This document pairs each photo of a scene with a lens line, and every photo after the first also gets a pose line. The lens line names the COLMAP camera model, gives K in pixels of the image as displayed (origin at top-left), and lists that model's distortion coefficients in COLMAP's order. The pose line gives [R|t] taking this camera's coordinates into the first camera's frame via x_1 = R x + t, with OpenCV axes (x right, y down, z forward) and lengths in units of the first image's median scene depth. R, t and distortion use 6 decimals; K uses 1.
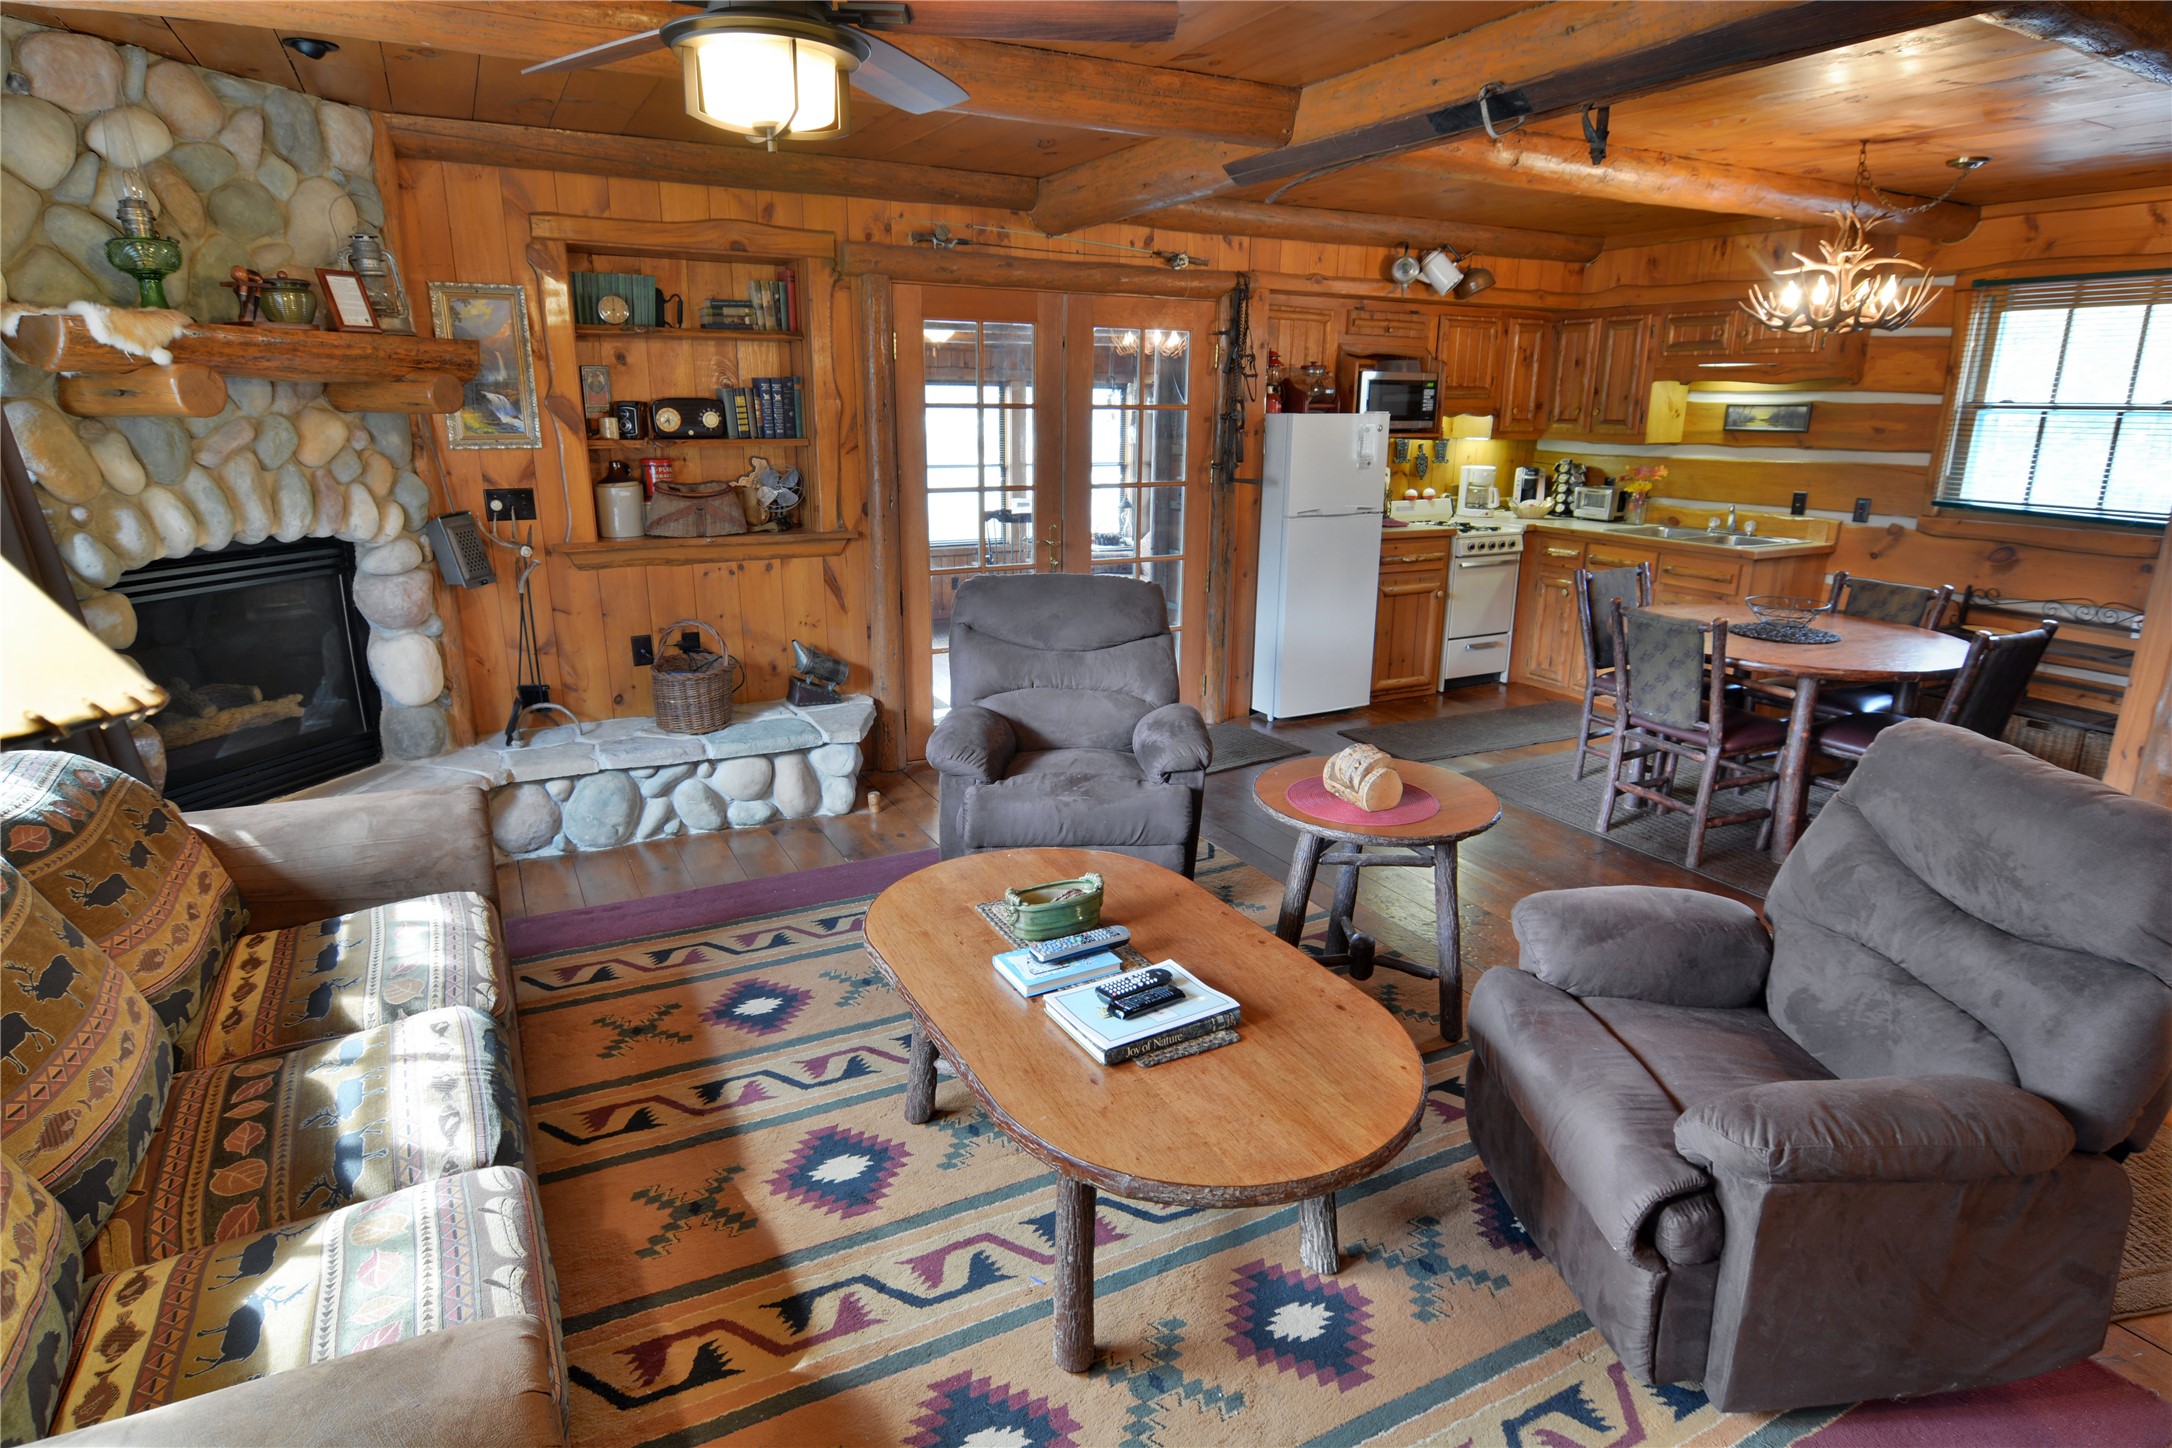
lens RADIAL K [[1178.3, 0, 1063.7], [0, 1178.3, 739.6], [0, 0, 1]] dist [-0.006004, -0.009891]
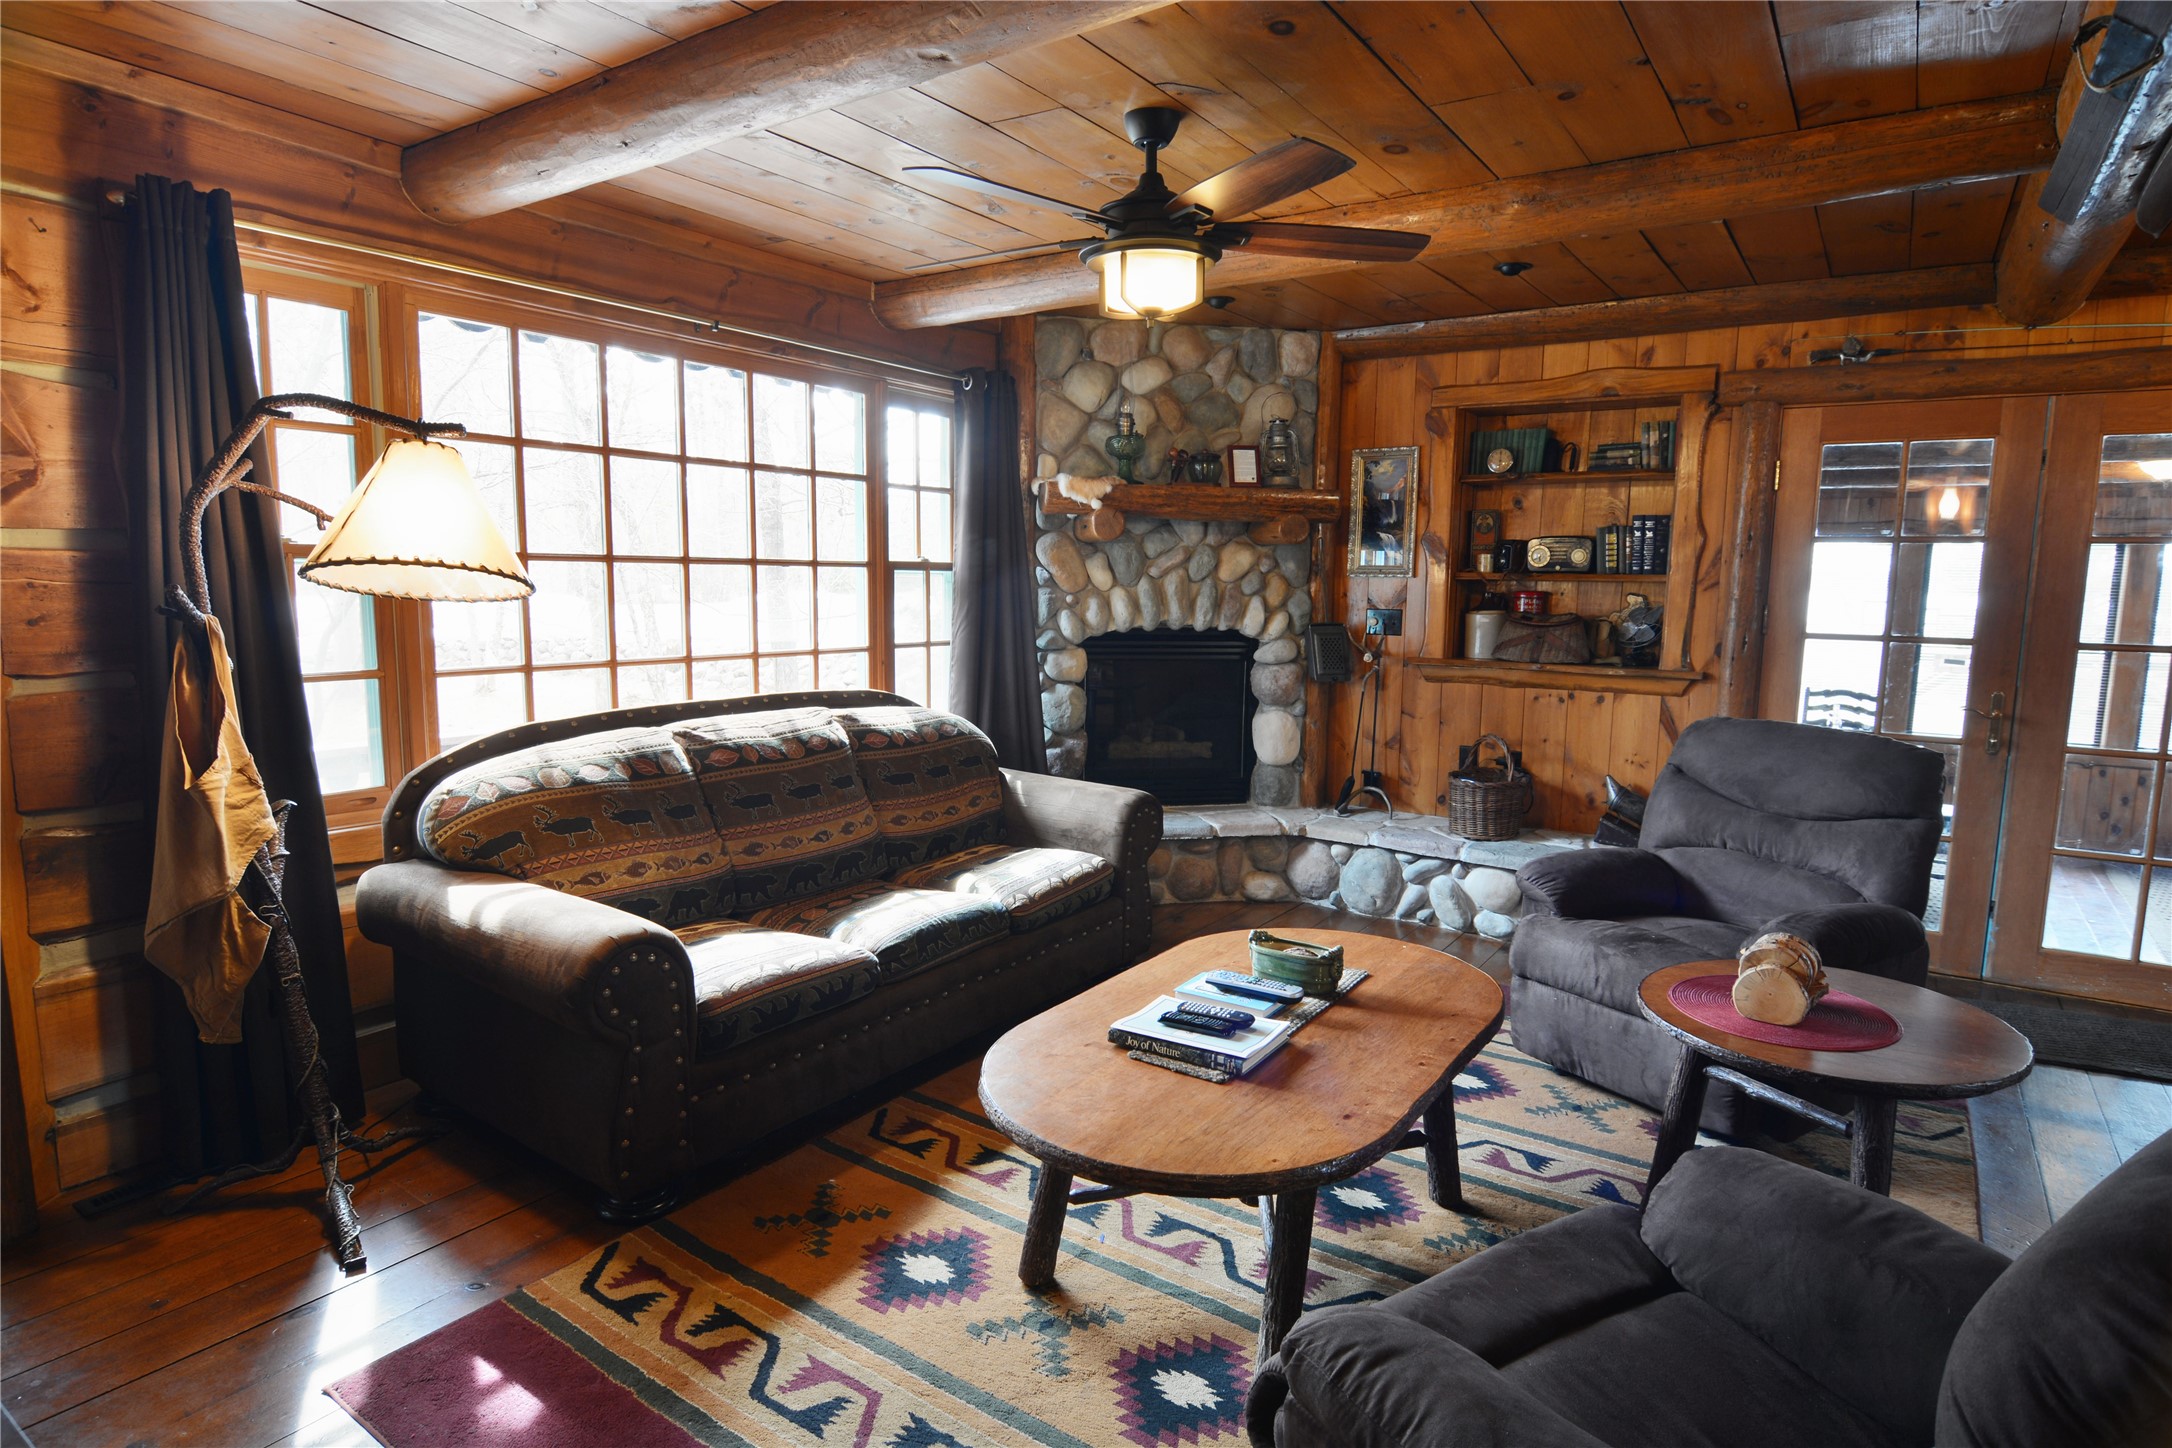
lens RADIAL K [[1178.3, 0, 1063.7], [0, 1178.3, 739.6], [0, 0, 1]] dist [-0.006004, -0.009891]
pose [[0.455757, 0.122631, -0.881616, 0.467137], [-0.256039, 0.966664, 0.002100, 0.000427], [0.852485, 0.224771, 0.471962, 0.166793]]
